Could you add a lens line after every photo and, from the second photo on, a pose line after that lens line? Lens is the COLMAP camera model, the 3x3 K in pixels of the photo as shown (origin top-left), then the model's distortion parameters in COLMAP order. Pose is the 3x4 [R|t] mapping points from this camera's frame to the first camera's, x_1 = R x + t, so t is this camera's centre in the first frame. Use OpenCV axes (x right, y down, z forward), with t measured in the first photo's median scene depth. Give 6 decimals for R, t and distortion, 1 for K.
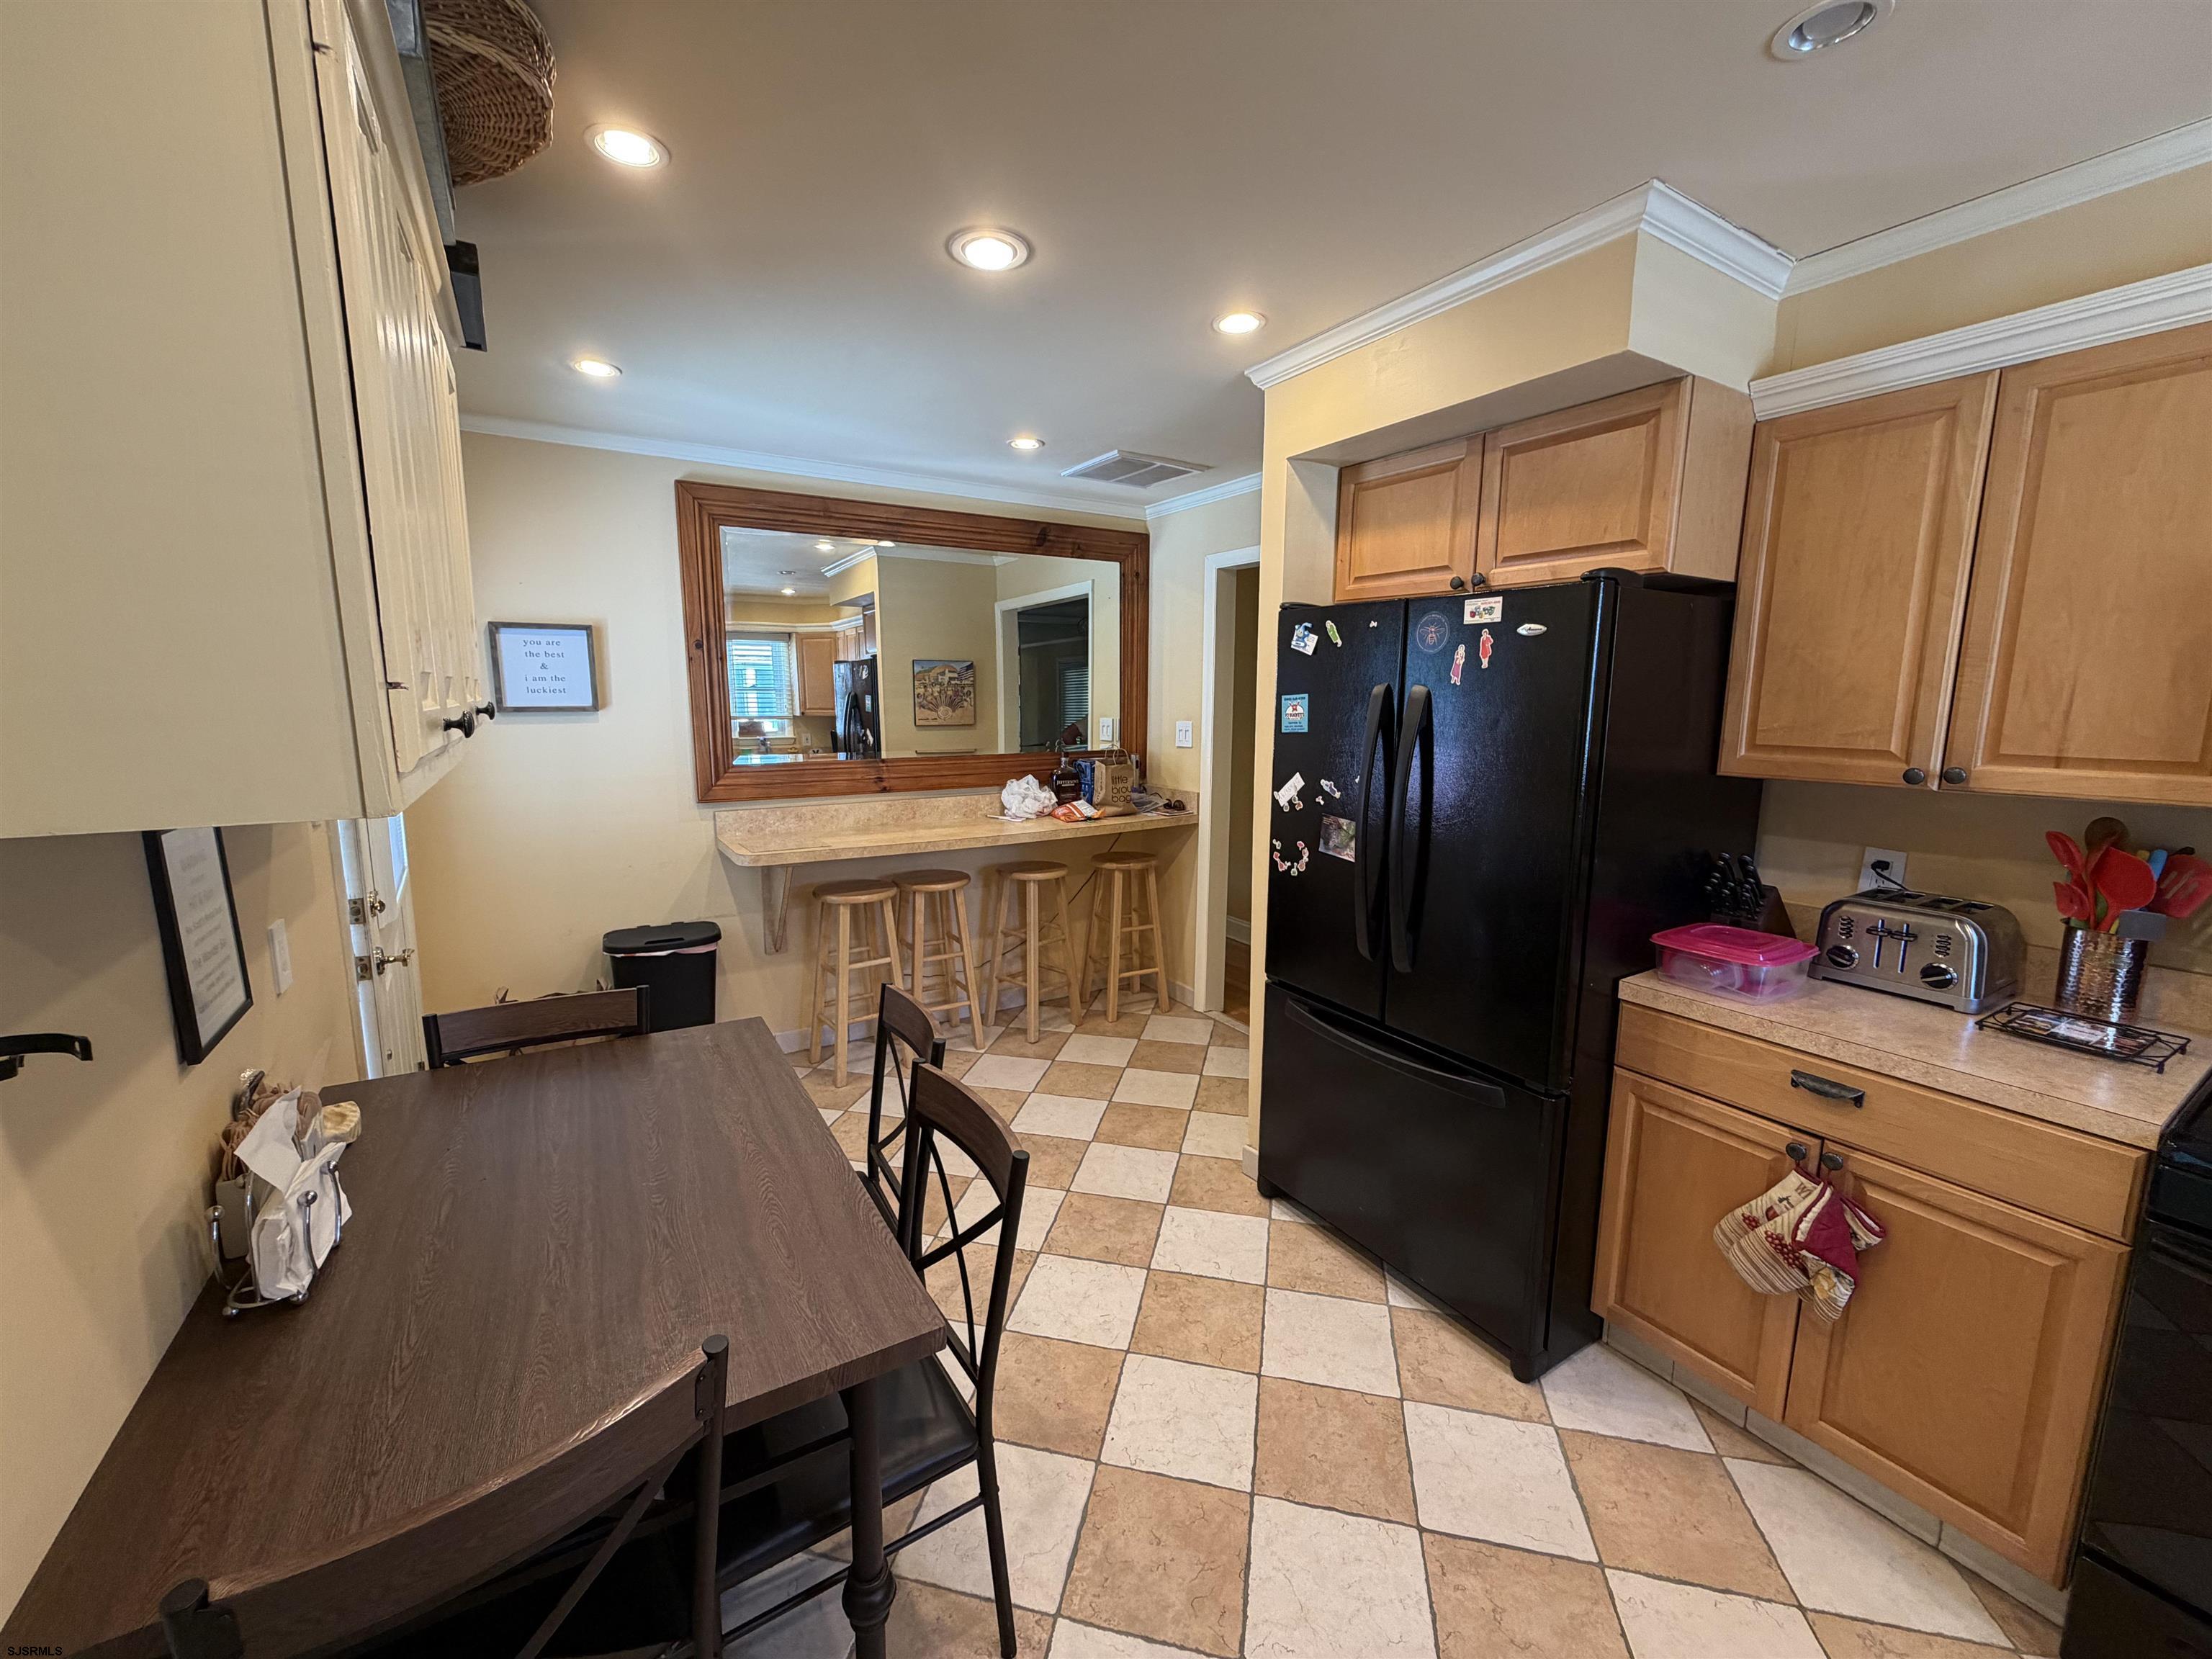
lens RADIAL K [[883.3, 0, 1099.0], [0, 883.3, 828.2], [0, 0, 1]] dist [-0.002659, 0.000710]
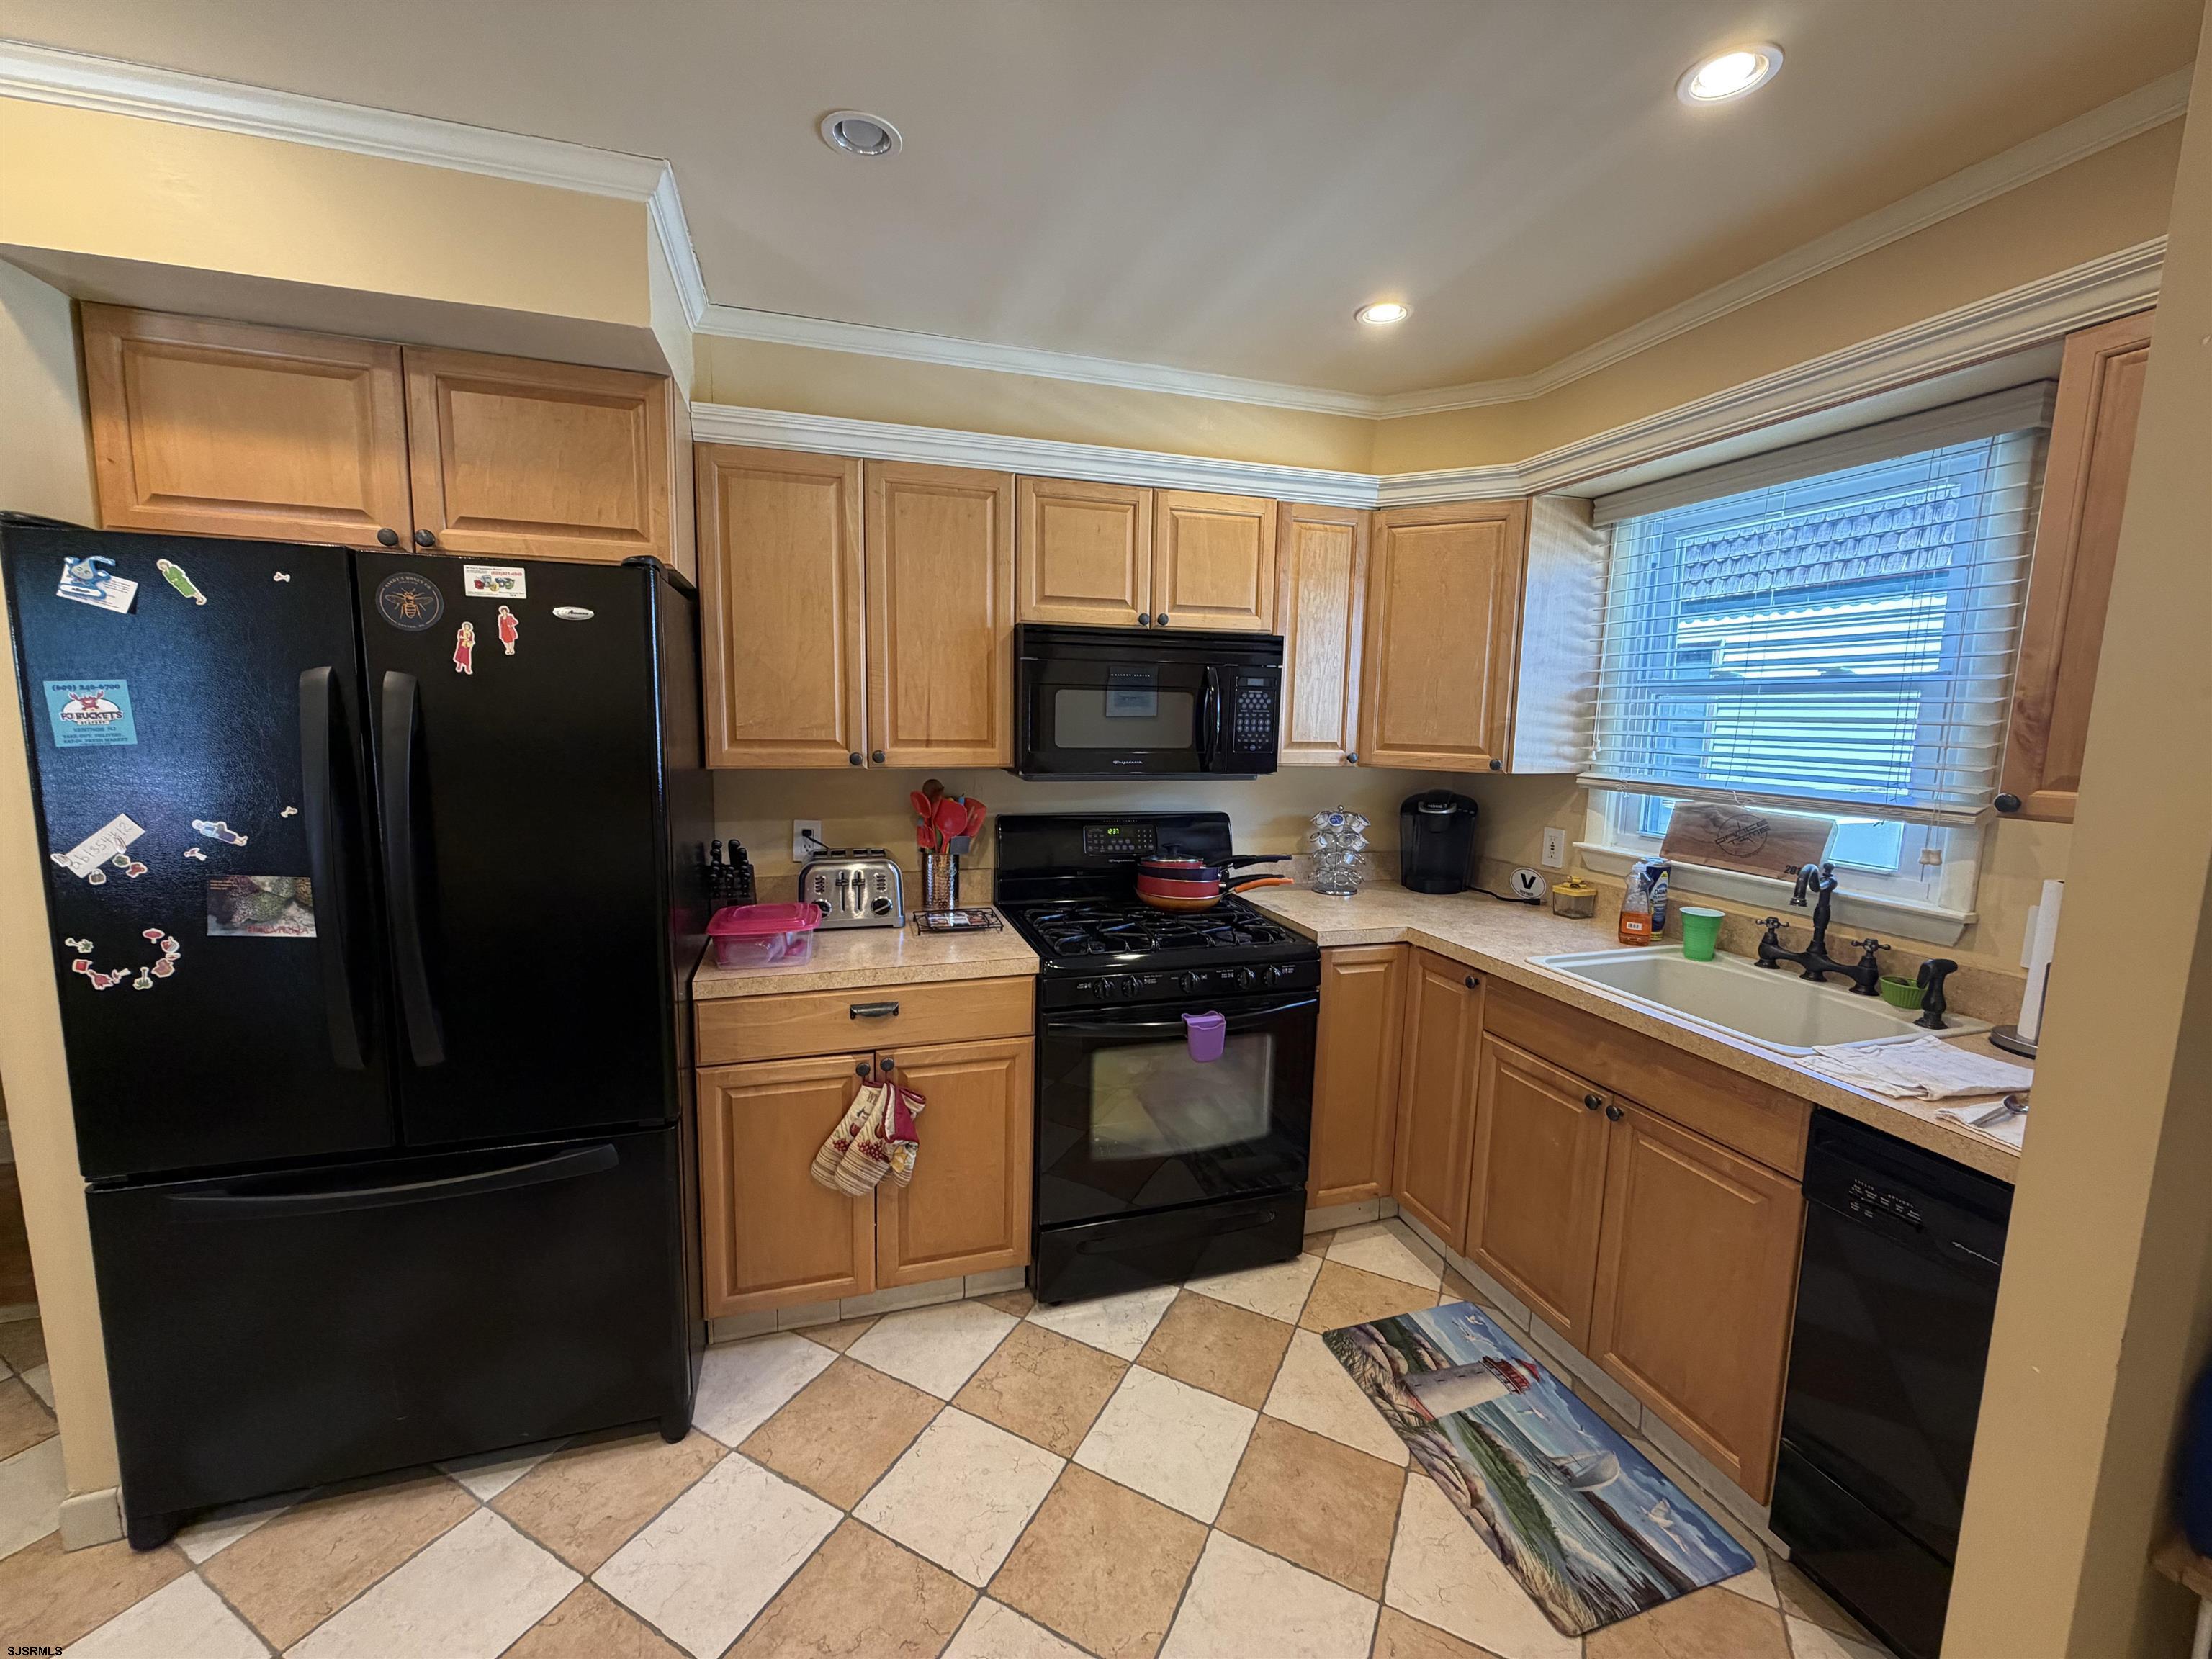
lens RADIAL K [[883.3, 0, 1097.9], [0, 883.3, 825.3], [0, 0, 1]] dist [-0.002659, 0.000710]
pose [[0.240436, -0.123104, 0.962827, -0.231070], [0.130660, 0.987002, 0.093566, -0.033516], [-0.961831, 0.103307, 0.253396, 0.300573]]
